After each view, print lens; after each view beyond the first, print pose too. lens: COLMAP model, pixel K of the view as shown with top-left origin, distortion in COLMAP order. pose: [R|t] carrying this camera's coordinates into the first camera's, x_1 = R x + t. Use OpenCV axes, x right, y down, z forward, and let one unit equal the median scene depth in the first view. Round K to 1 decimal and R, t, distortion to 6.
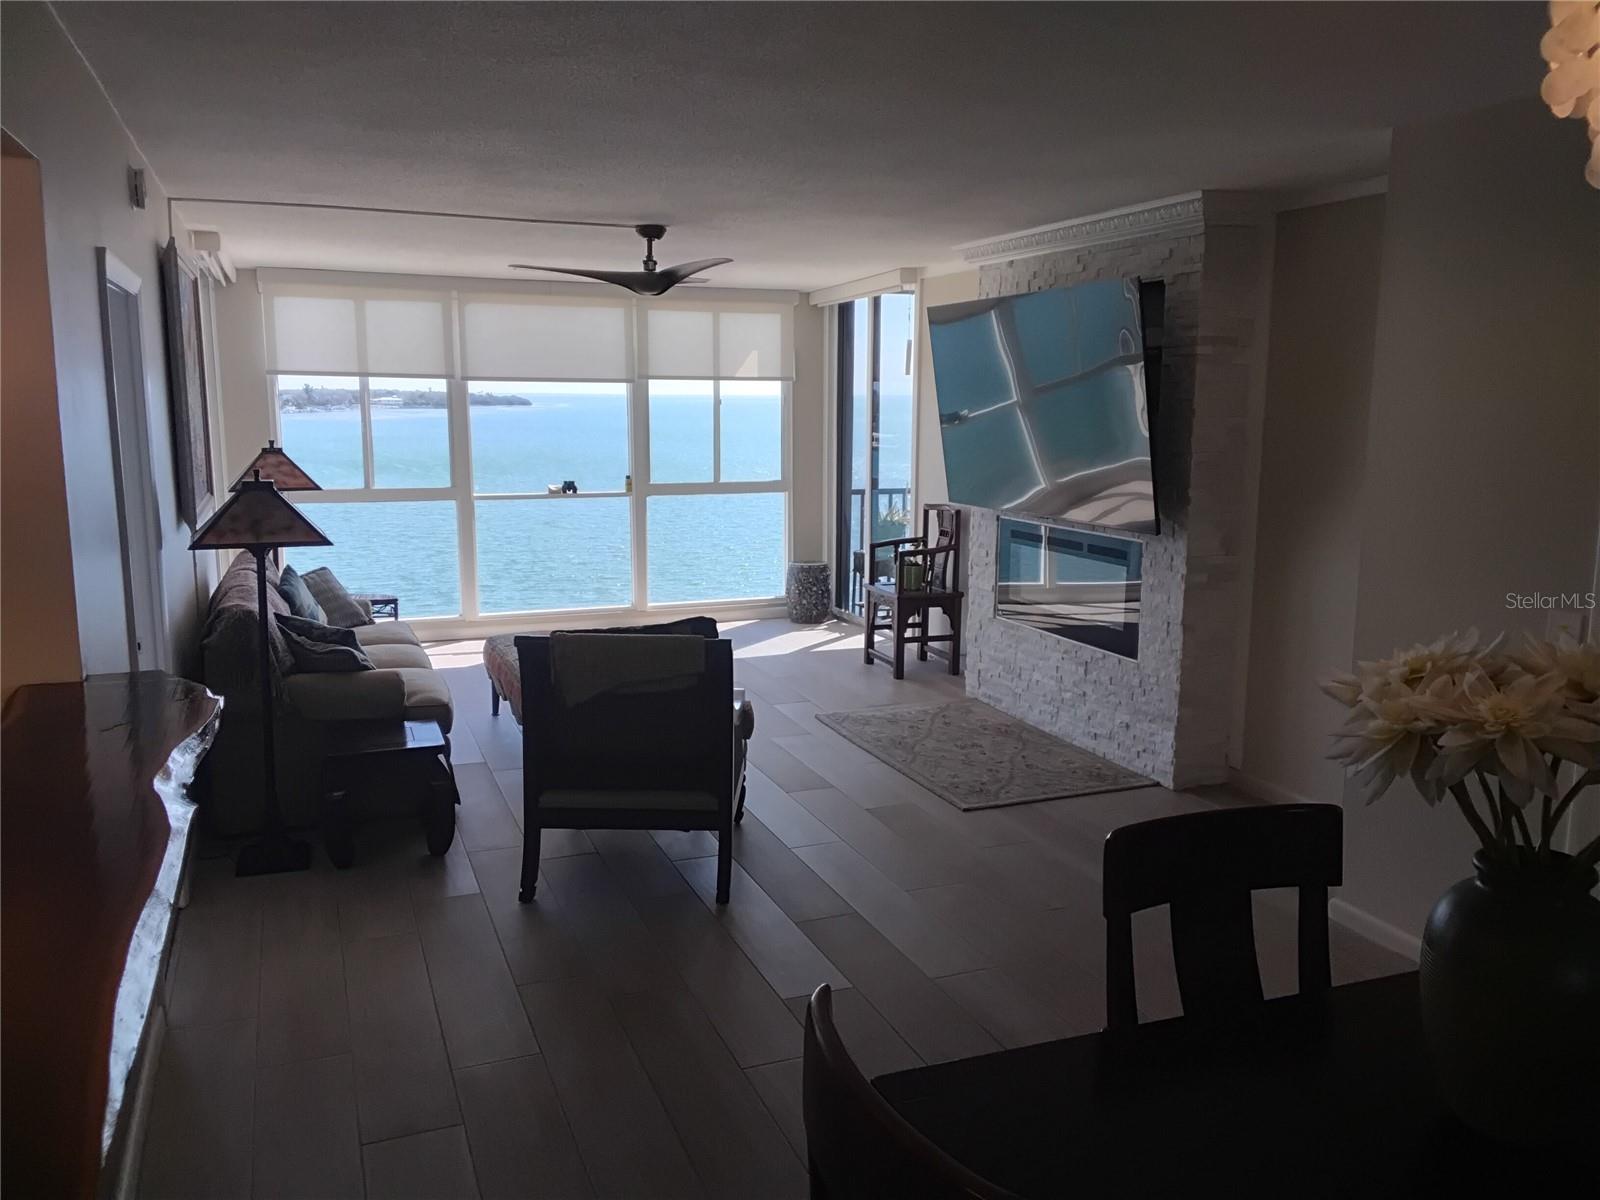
lens RADIAL K [[1270.0, 0, 799.2], [0, 1270.0, 597.1], [0, 0, 1]] dist [0.106664, -0.162921]
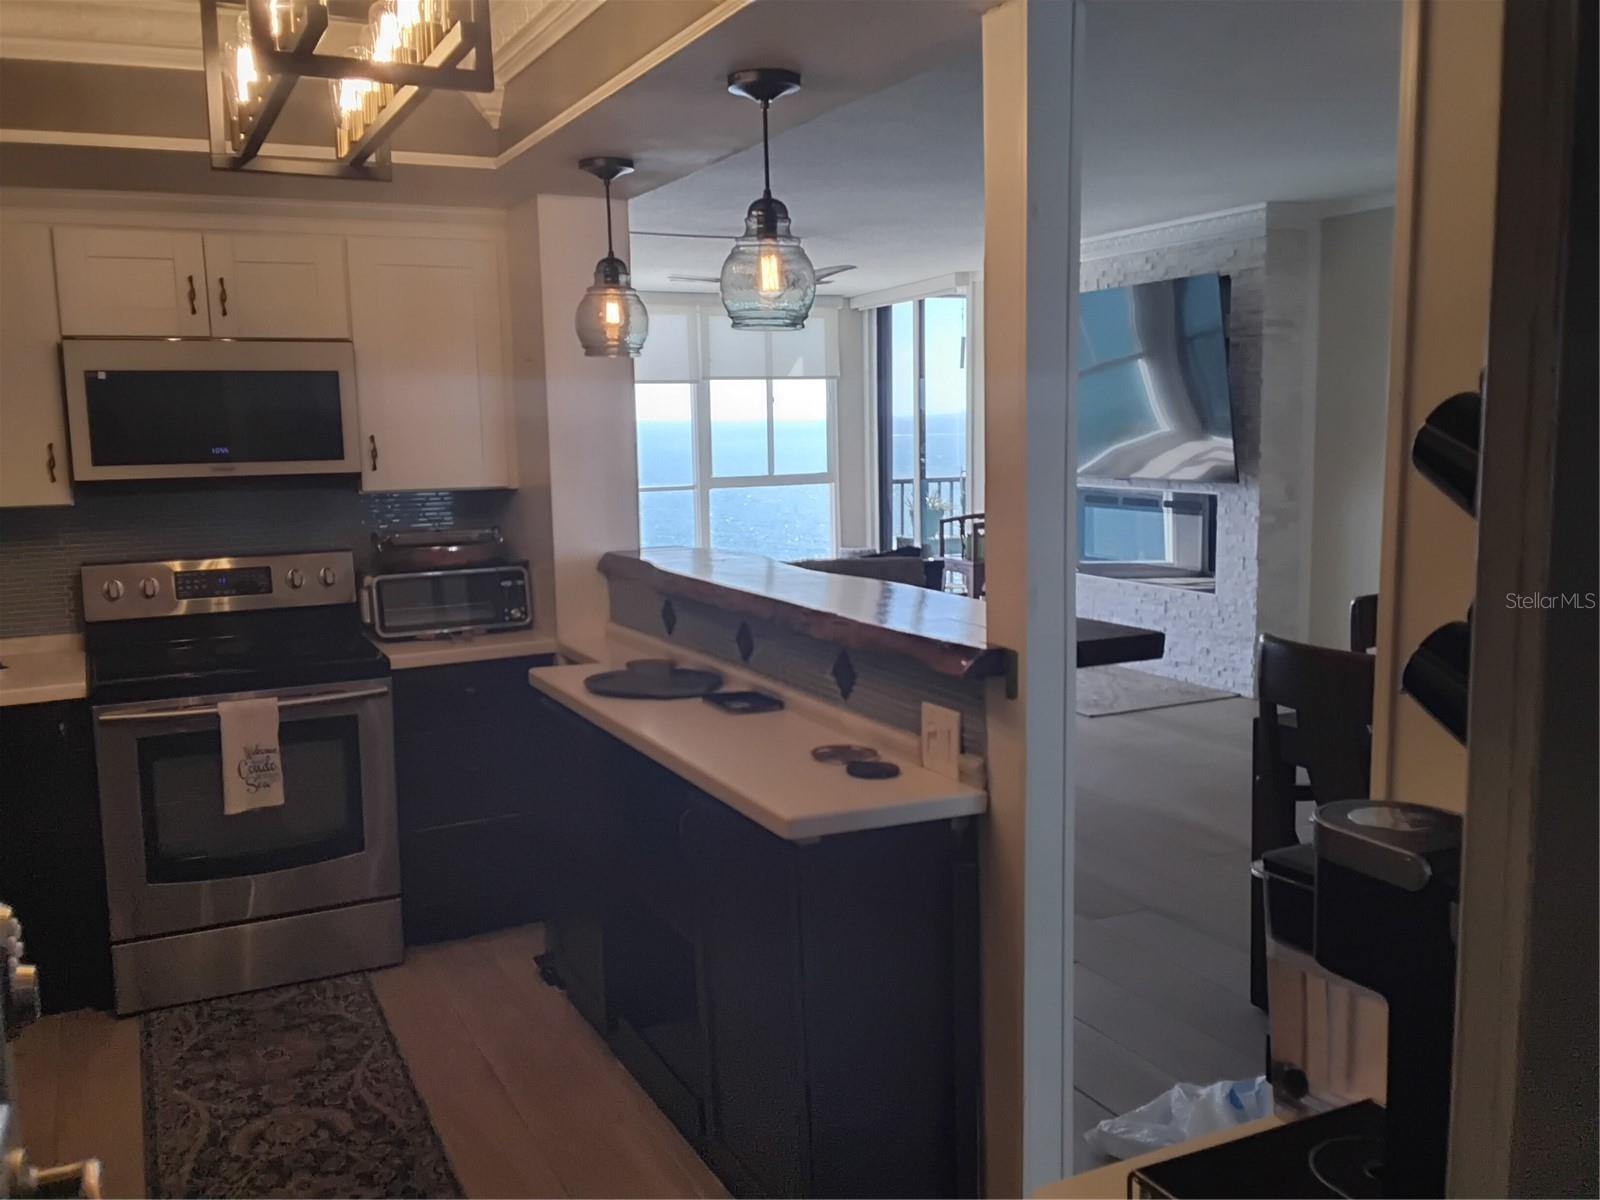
lens RADIAL K [[1399.9, 0, 788.2], [0, 1399.9, 592.5], [0, 0, 1]] dist [0.118016, -0.190848]
pose [[0.997247, -0.031590, 0.067087, -0.187894], [0.033826, 0.998901, -0.032456, 0.066403], [-0.065988, 0.034636, 0.997219, -0.241073]]
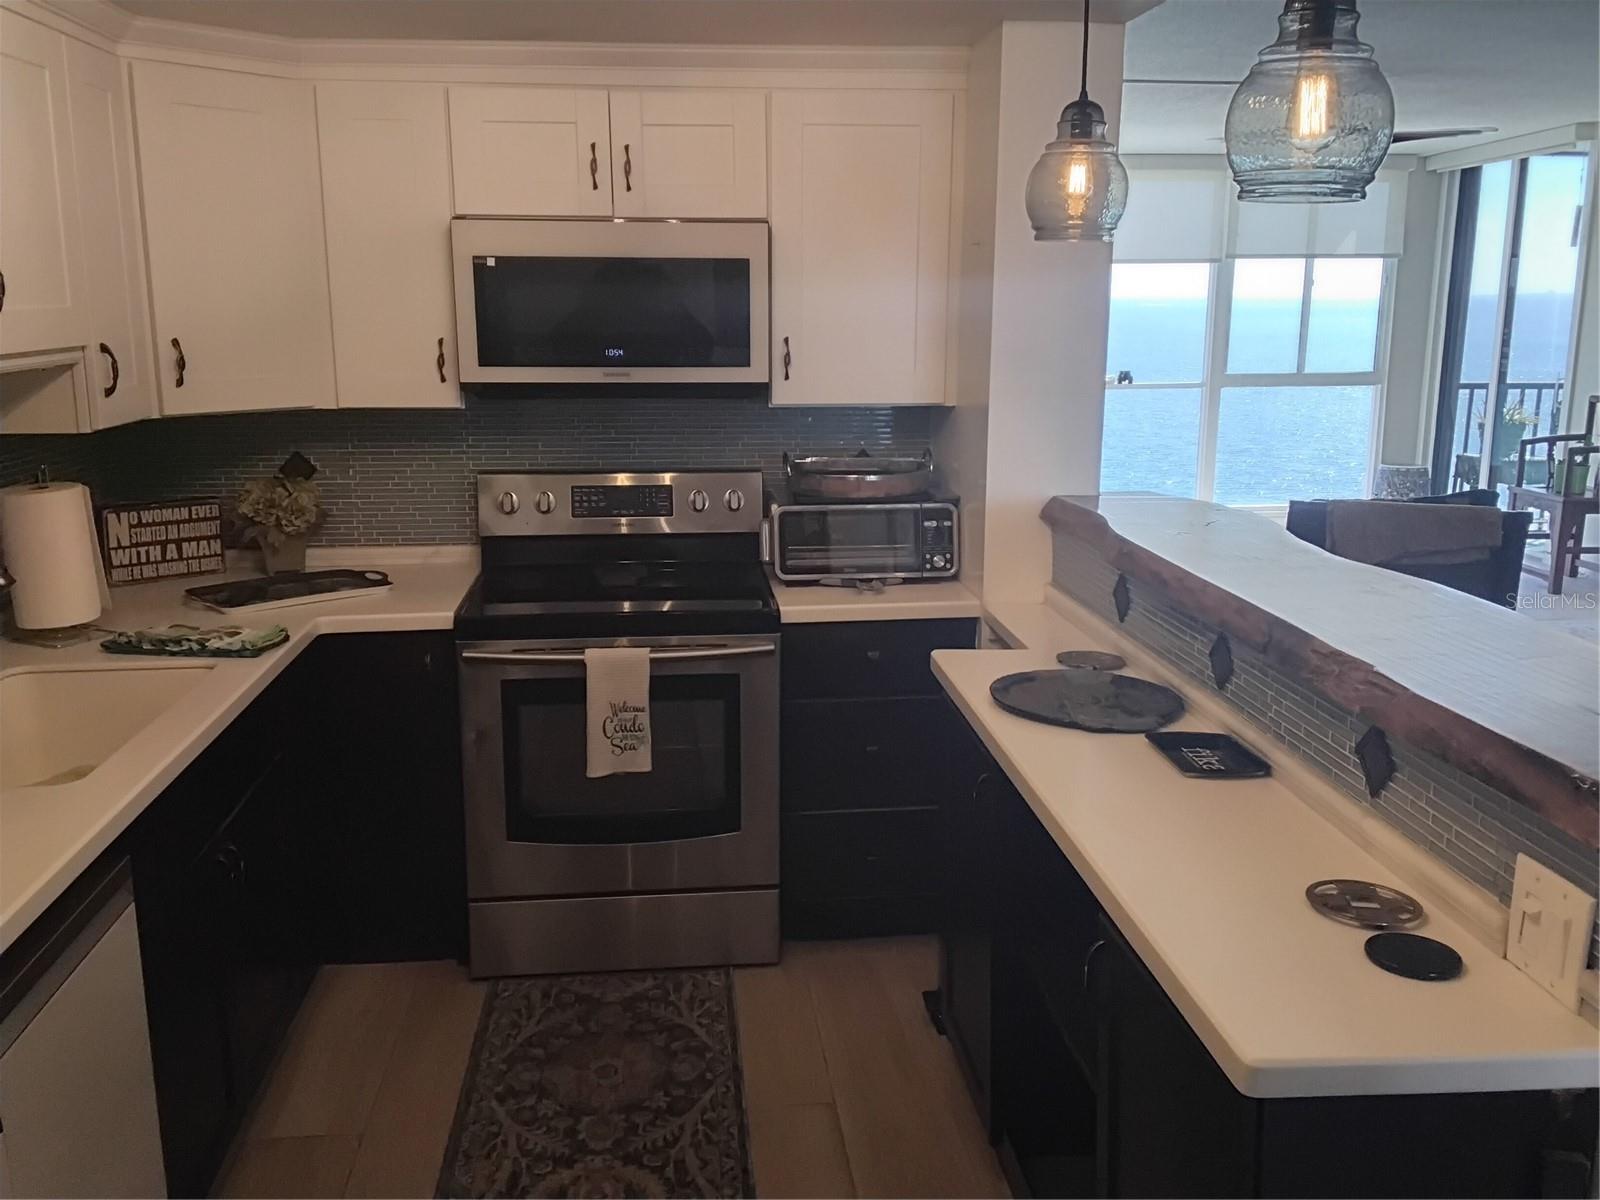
lens RADIAL K [[1399.9, 0, 787.9], [0, 1399.9, 596.9], [0, 0, 1]] dist [0.118016, -0.190848]
pose [[0.958925, 0.055557, -0.278166, -0.177053], [-0.041164, 0.997507, 0.057324, 0.036187], [0.280658, -0.043519, 0.958821, -0.108139]]
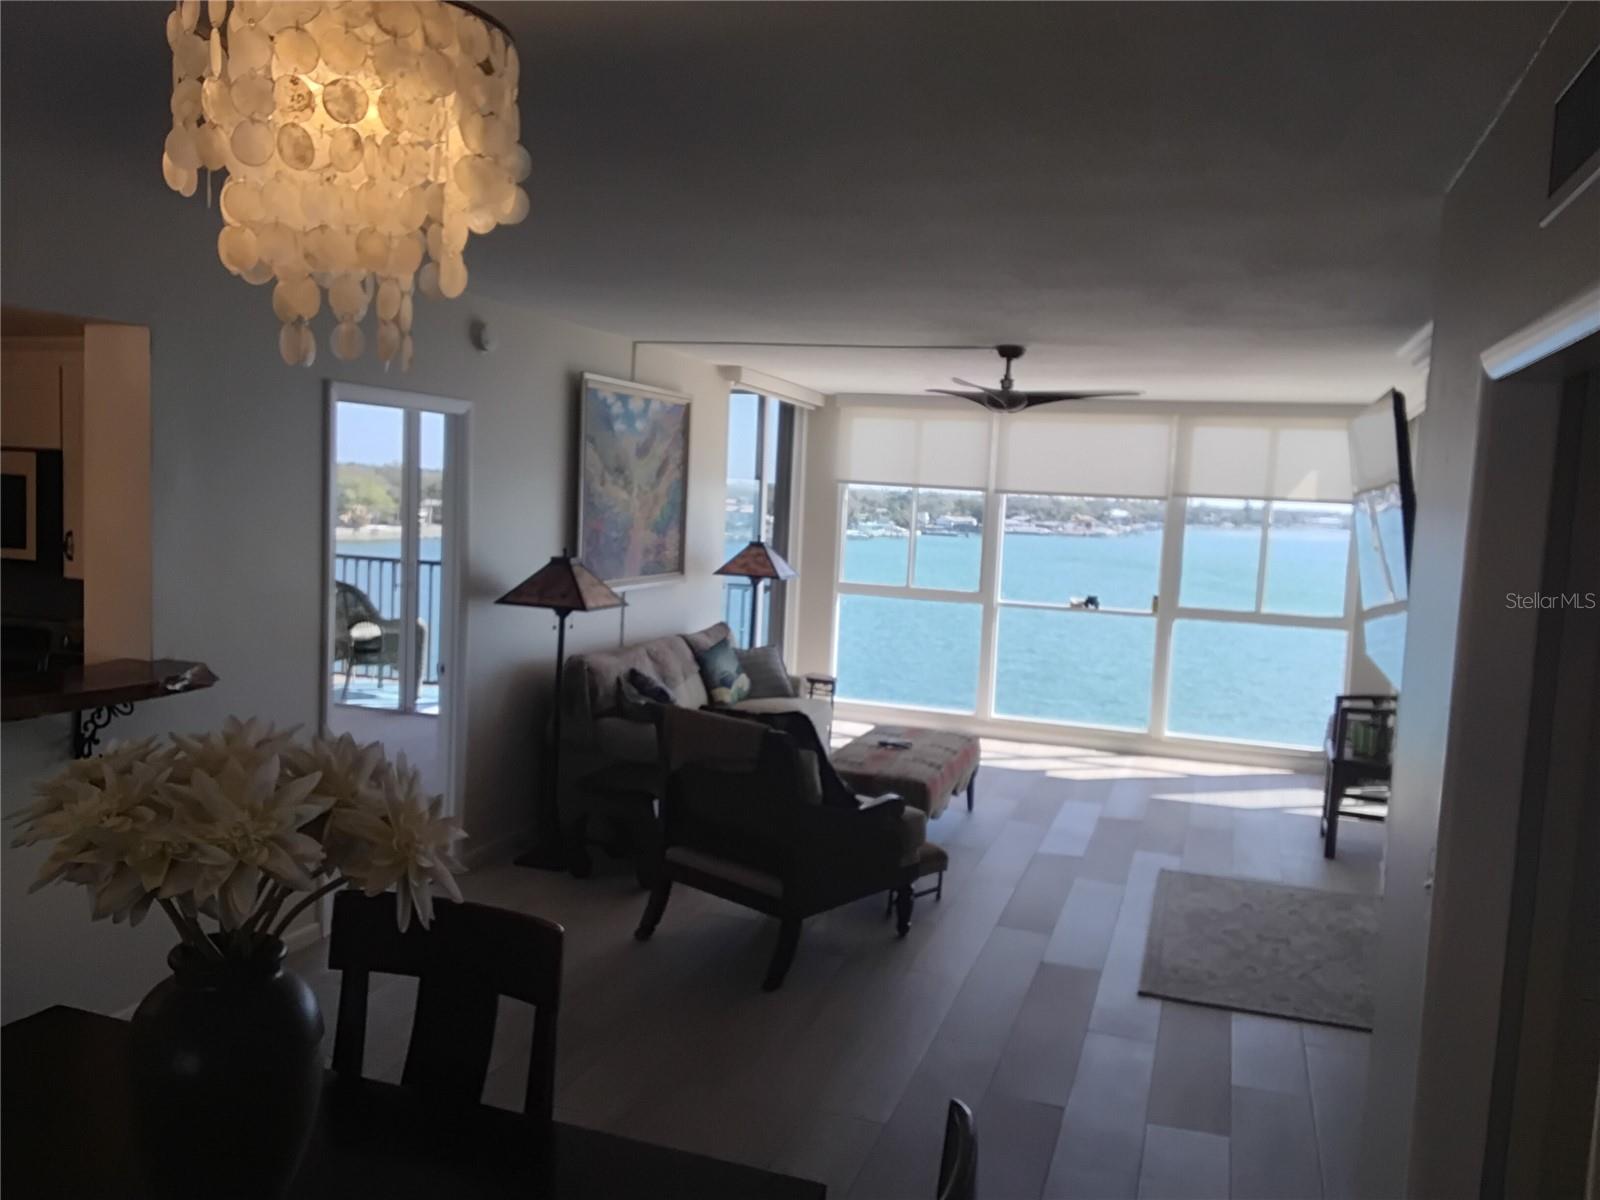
lens RADIAL K [[1270.0, 0, 797.3], [0, 1270.0, 608.7], [0, 0, 1]] dist [0.106664, -0.162921]
pose [[0.764248, 0.094596, -0.637948, 0.384136], [-0.146365, 0.988814, -0.028719, -0.025570], [0.628095, 0.115322, 0.769544, 0.118995]]
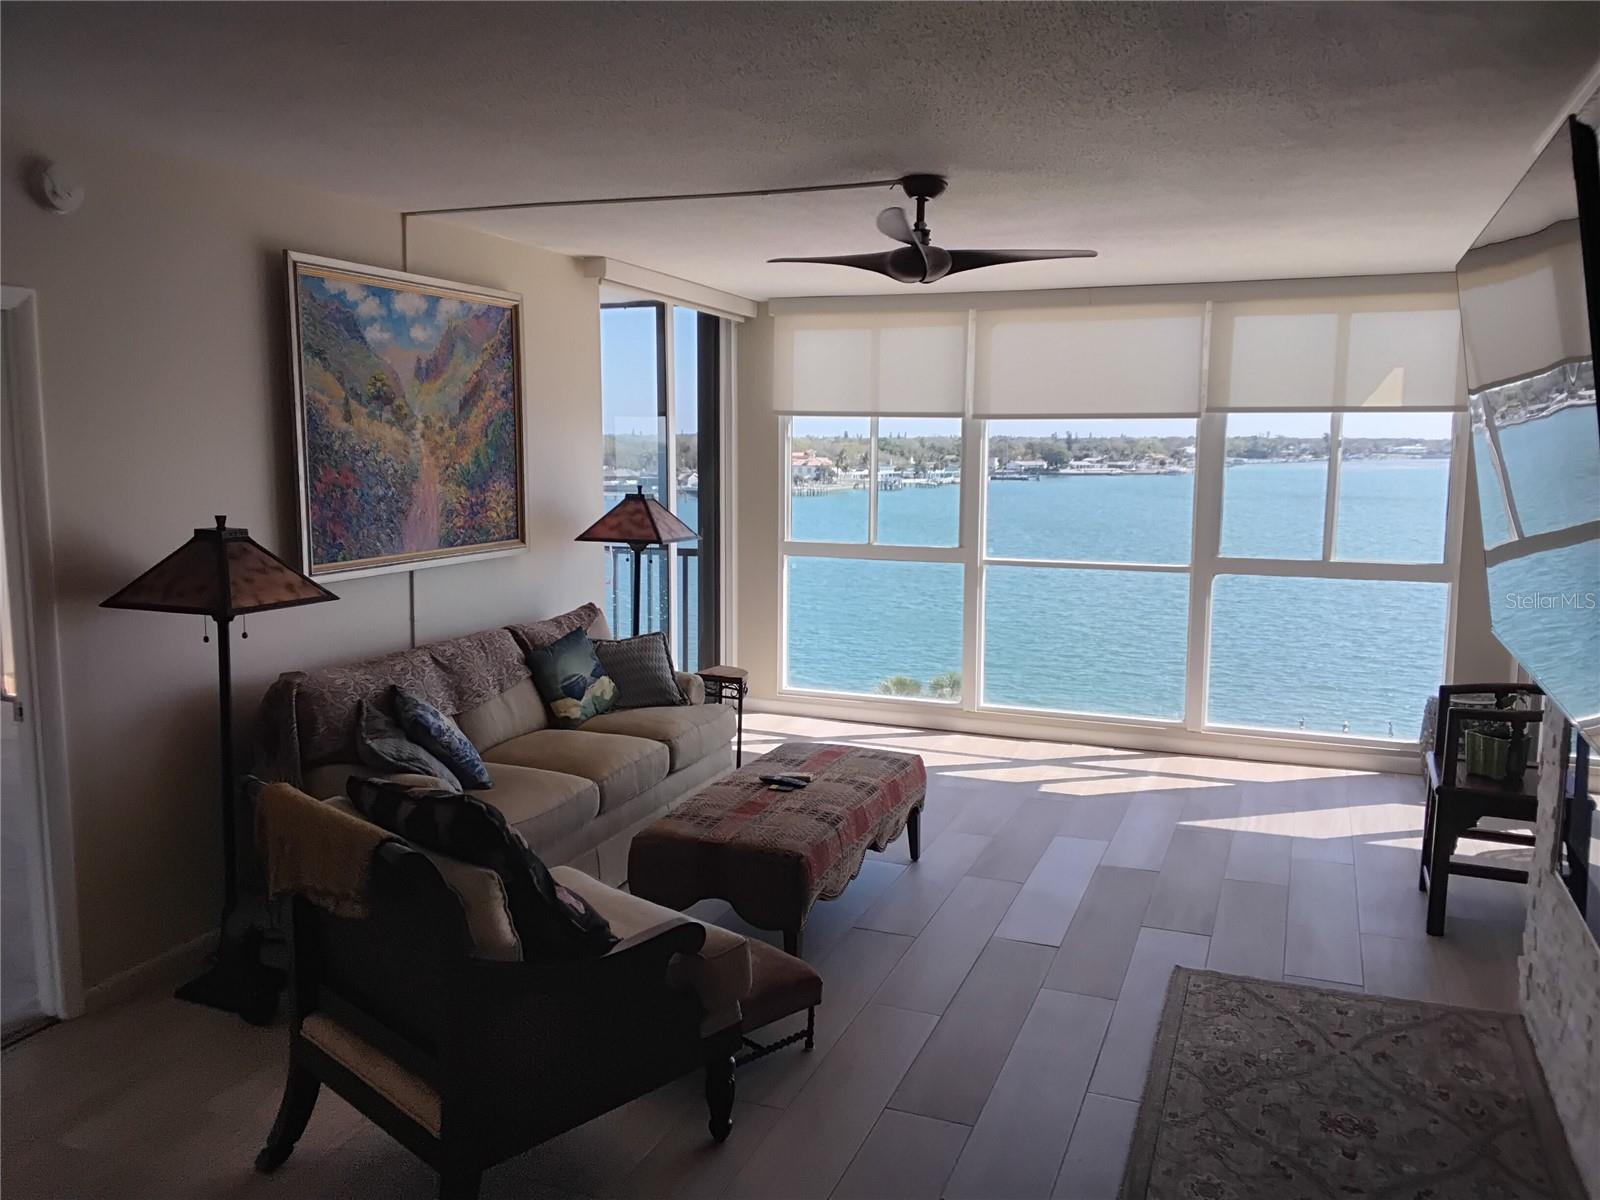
lens RADIAL K [[1270.0, 0, 803.9], [0, 1270.0, 600.4], [0, 0, 1]] dist [0.106664, -0.162921]
pose [[0.733250, 0.087923, -0.674251, 0.279396], [-0.111105, 0.993770, 0.008762, -0.063504], [0.670821, 0.068488, 0.738450, 0.434575]]
